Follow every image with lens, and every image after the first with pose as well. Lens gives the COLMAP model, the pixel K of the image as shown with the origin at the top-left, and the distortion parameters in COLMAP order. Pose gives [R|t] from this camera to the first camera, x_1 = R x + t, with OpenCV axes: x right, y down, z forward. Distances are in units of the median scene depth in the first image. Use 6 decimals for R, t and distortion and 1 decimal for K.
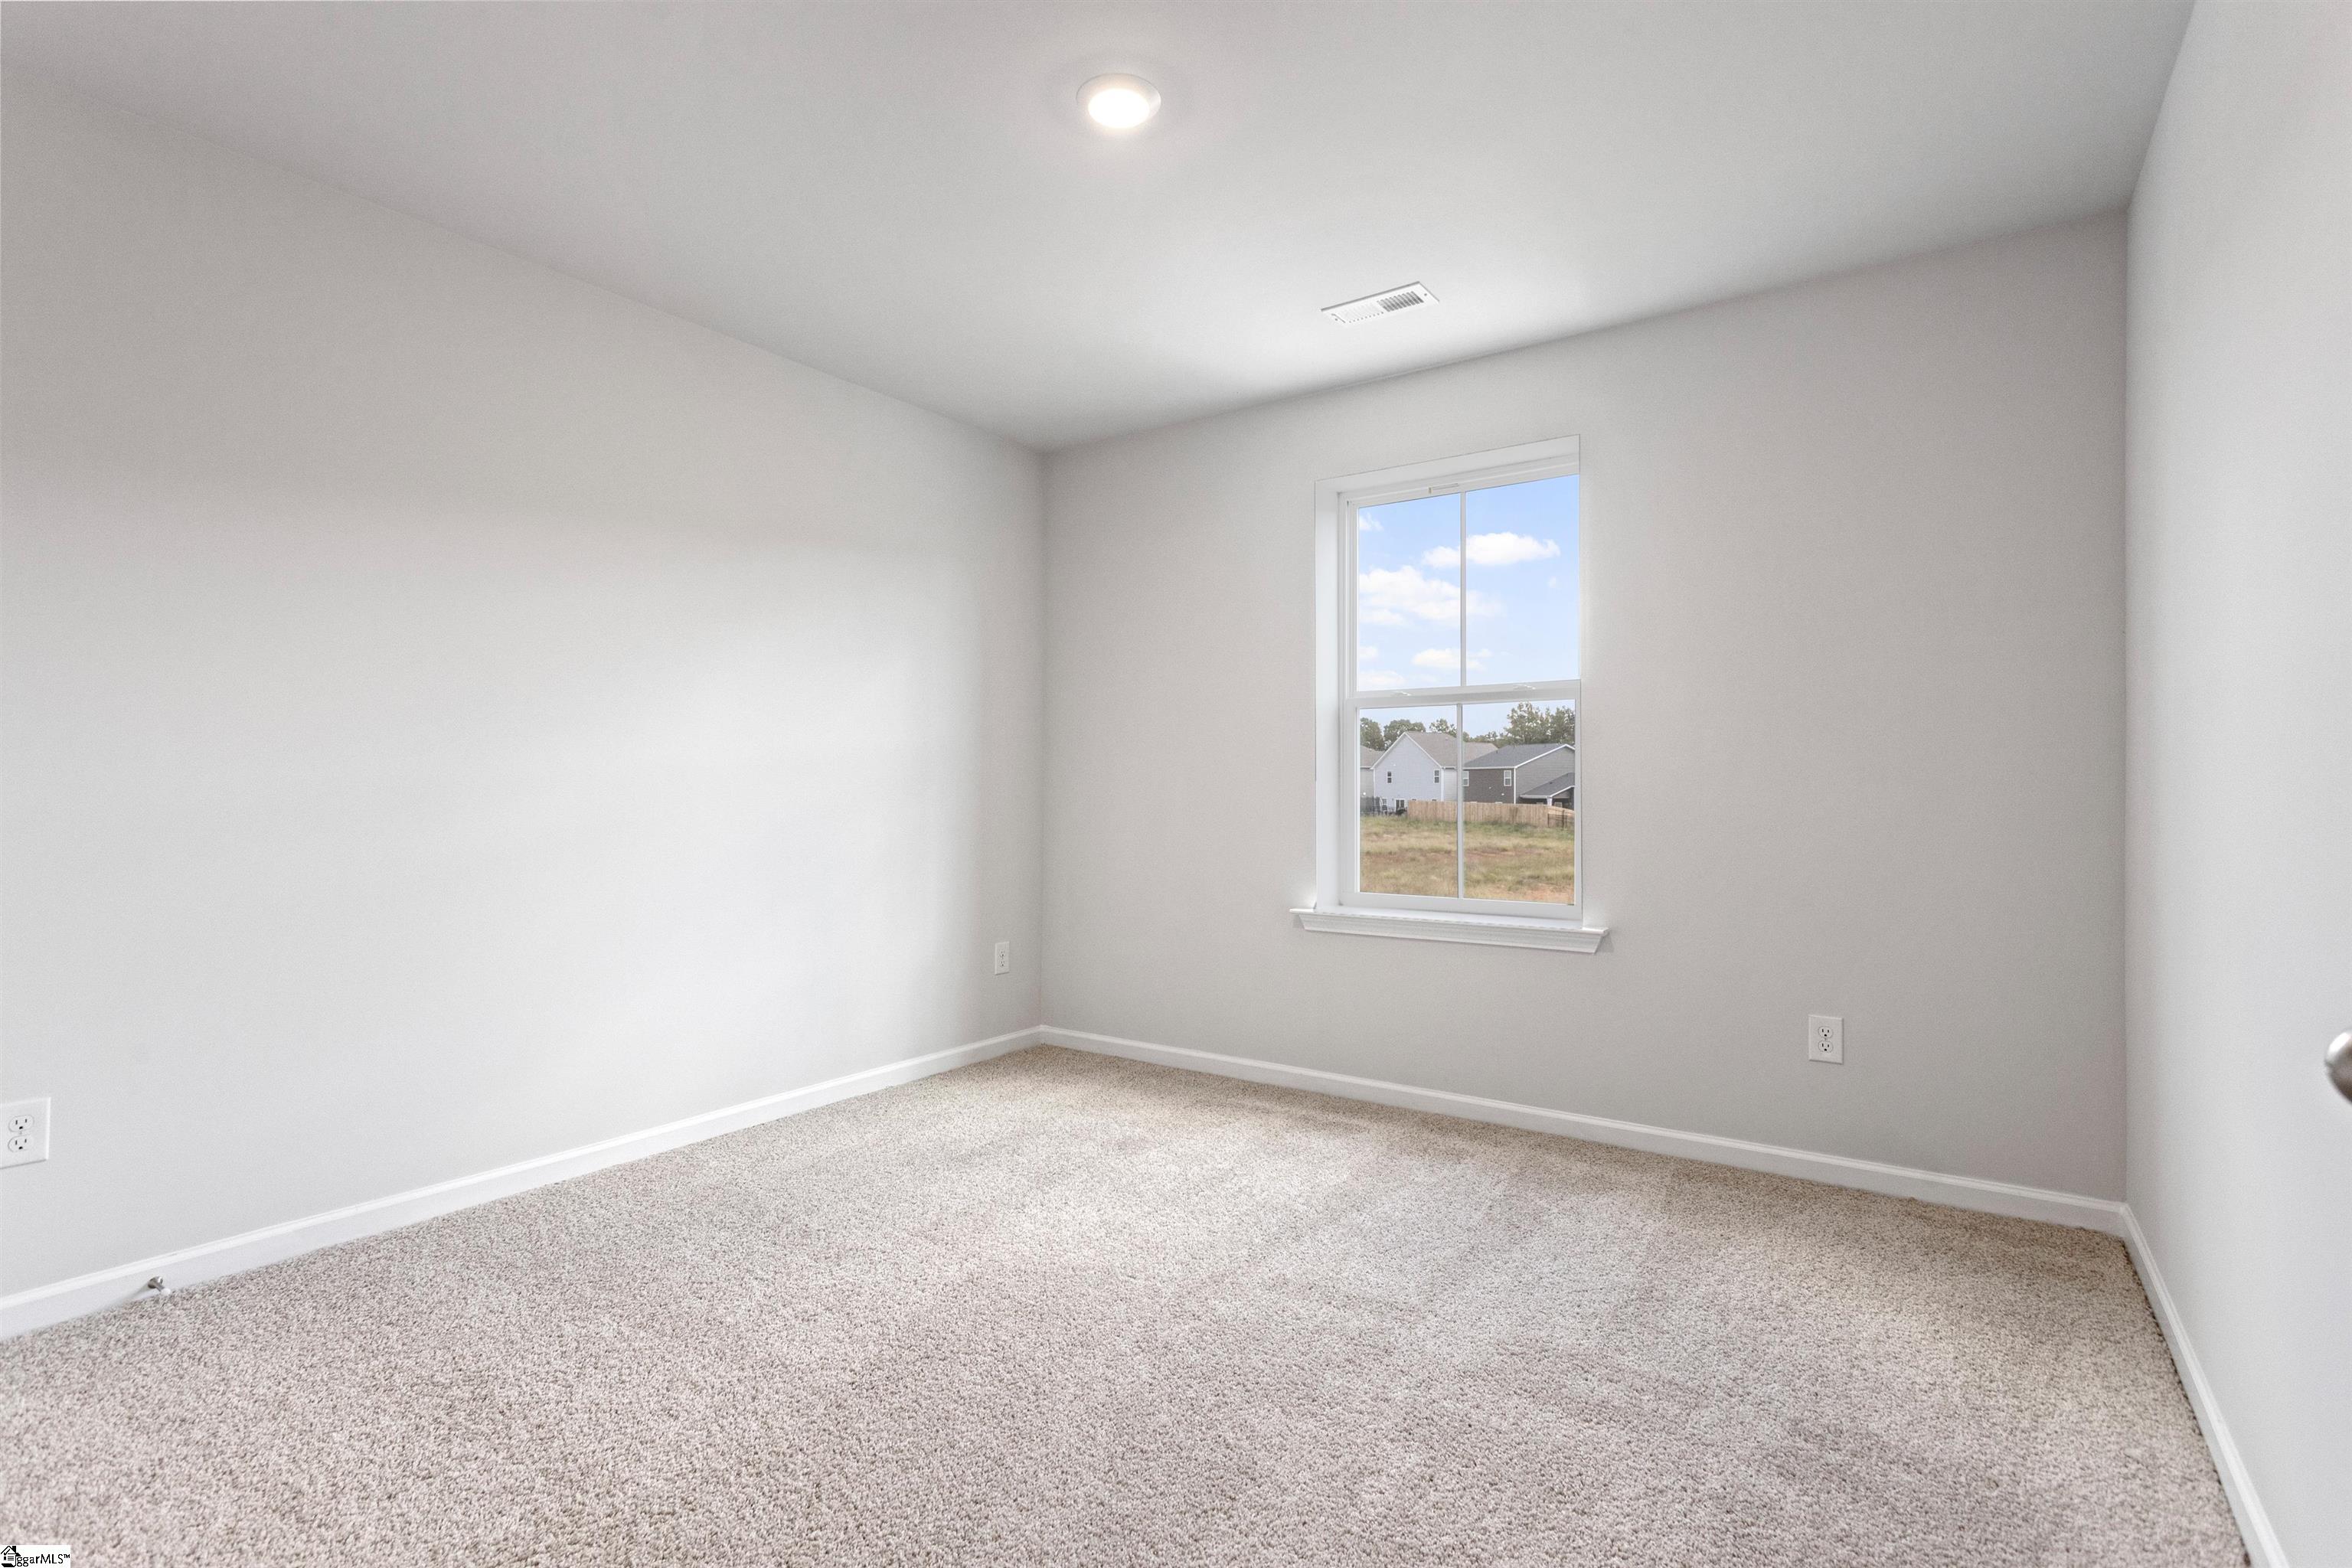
lens RADIAL K [[1120.0, 0, 1176.4], [0, 1120.0, 802.7], [0, 0, 1]] dist [-0.000122, 0.000084]
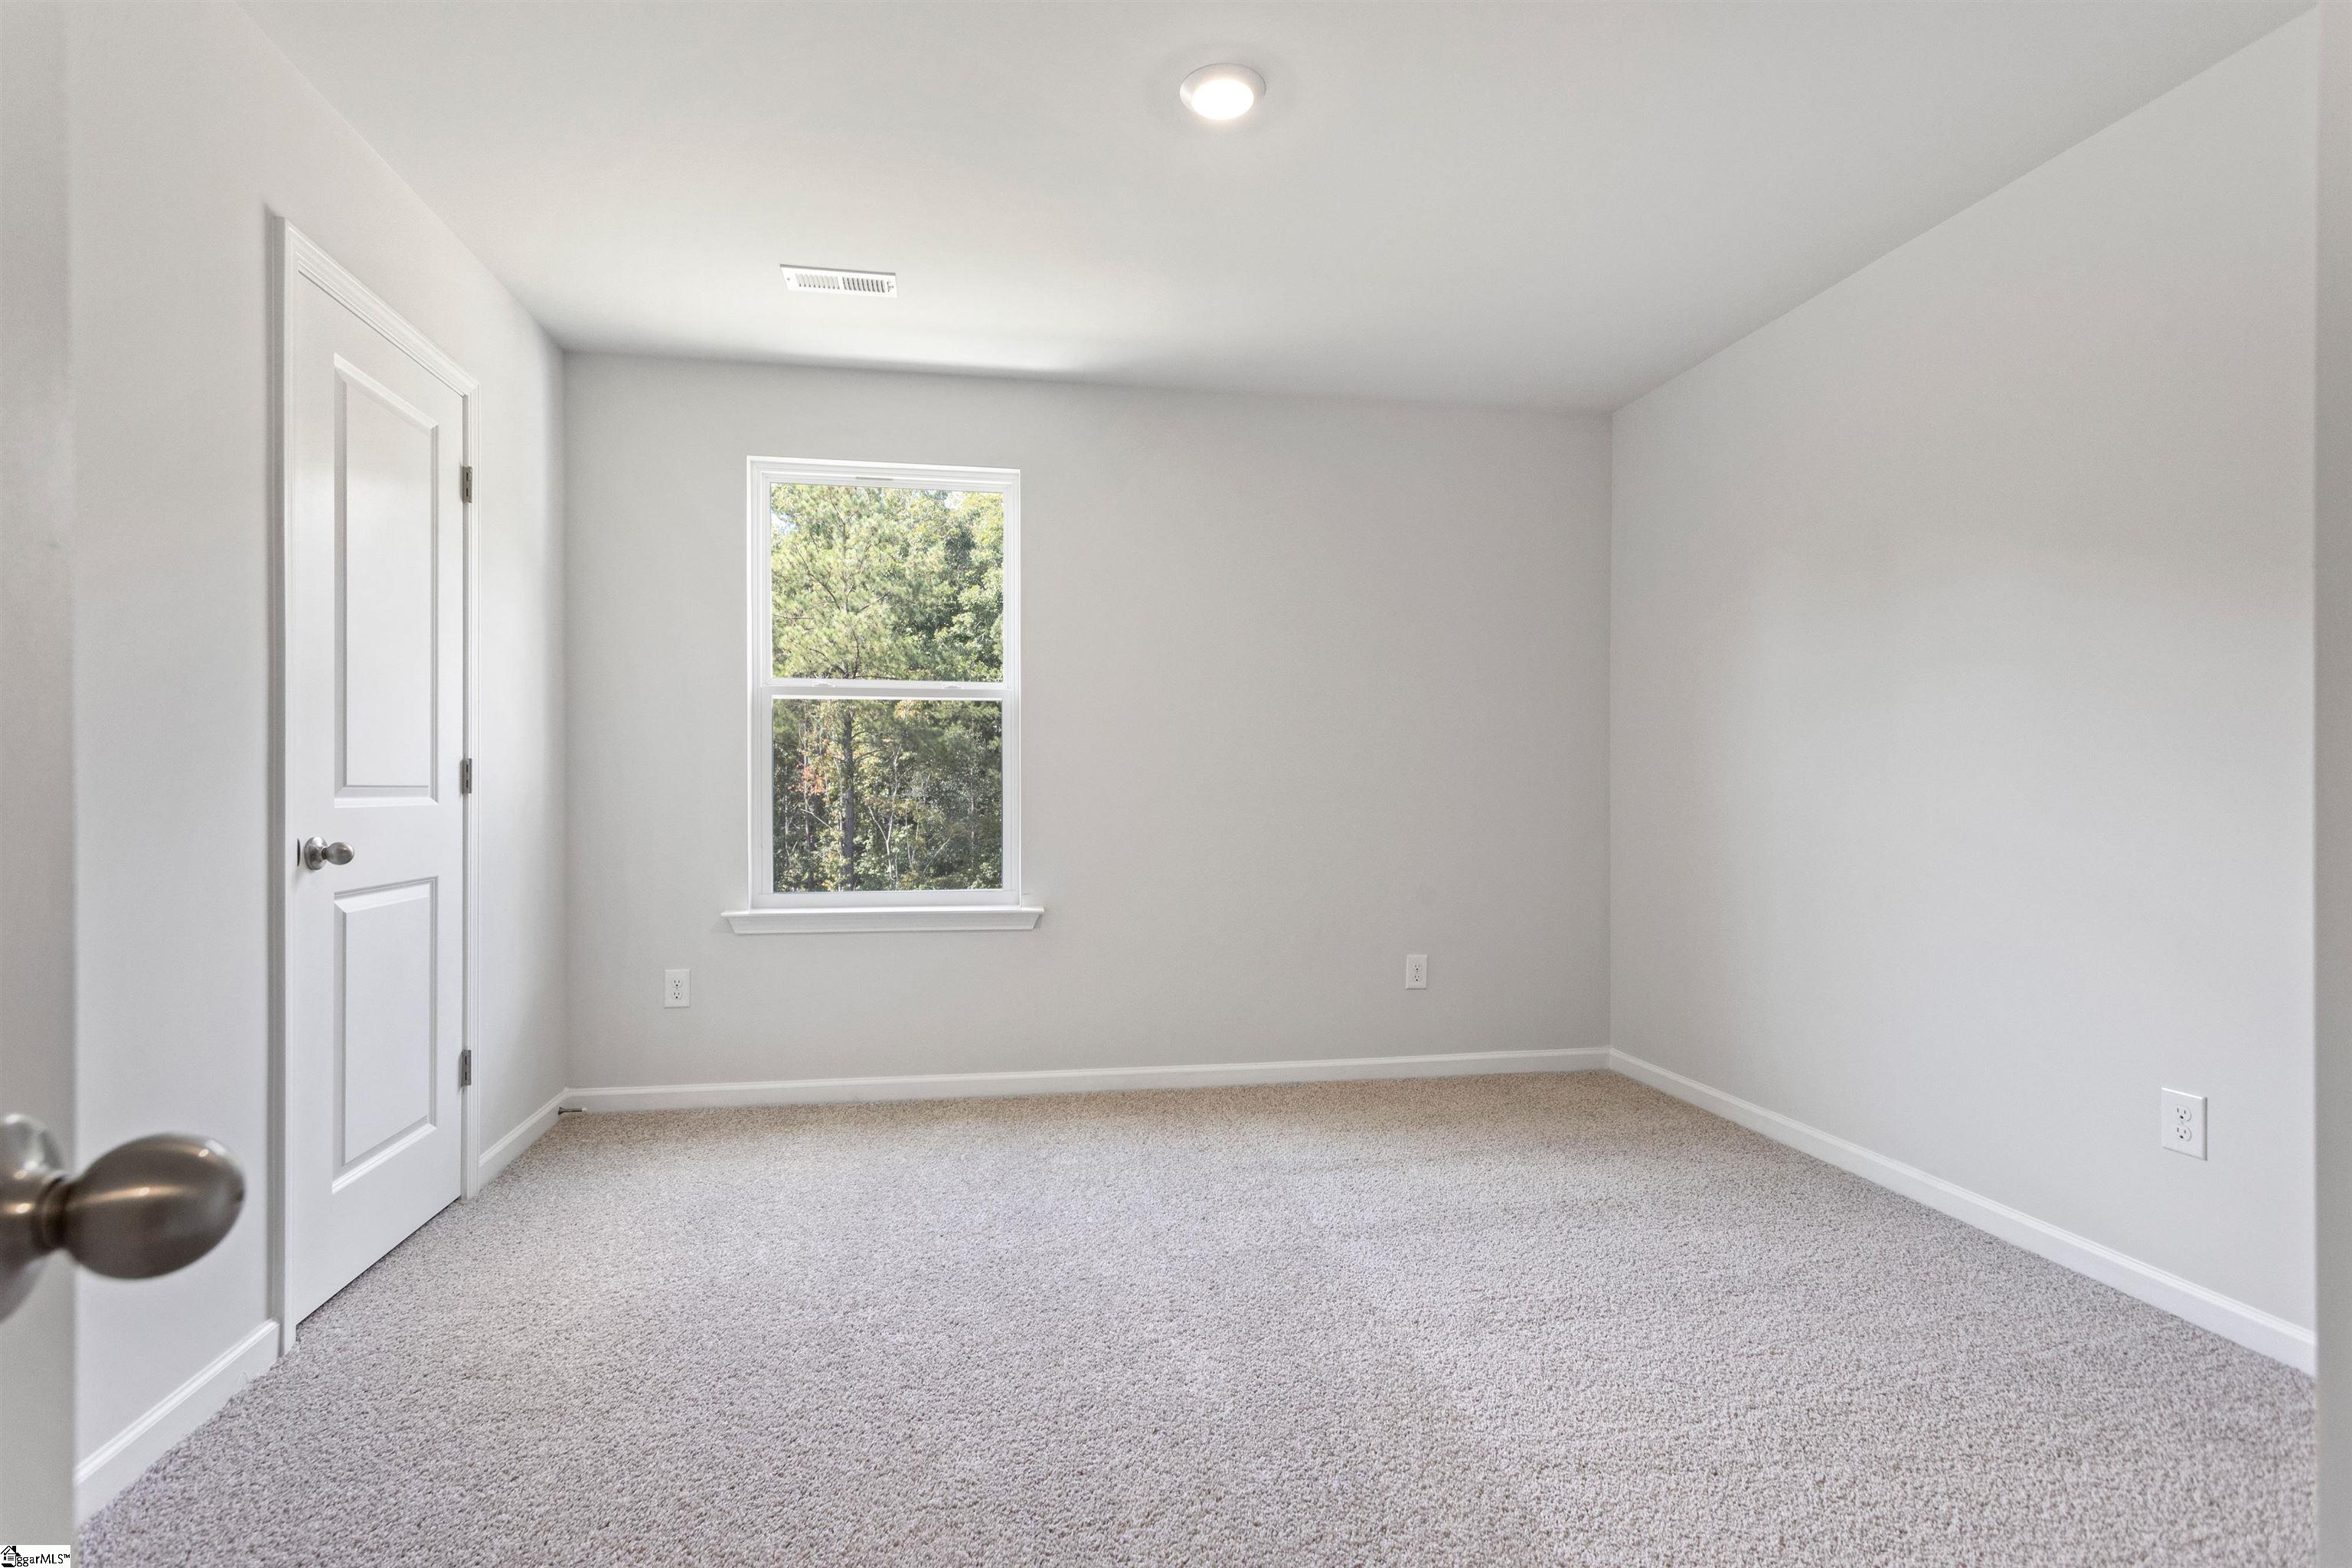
lens RADIAL K [[1101.8, 0, 1176.0], [0, 1101.8, 784.0], [0, 0, 1]] dist [-0.000093, 0.000022]
pose [[0.698106, 0.003194, 0.715987, -0.437970], [-0.002047, 0.999995, -0.002466, -0.012489], [-0.715991, 0.000255, 0.698109, 0.192071]]
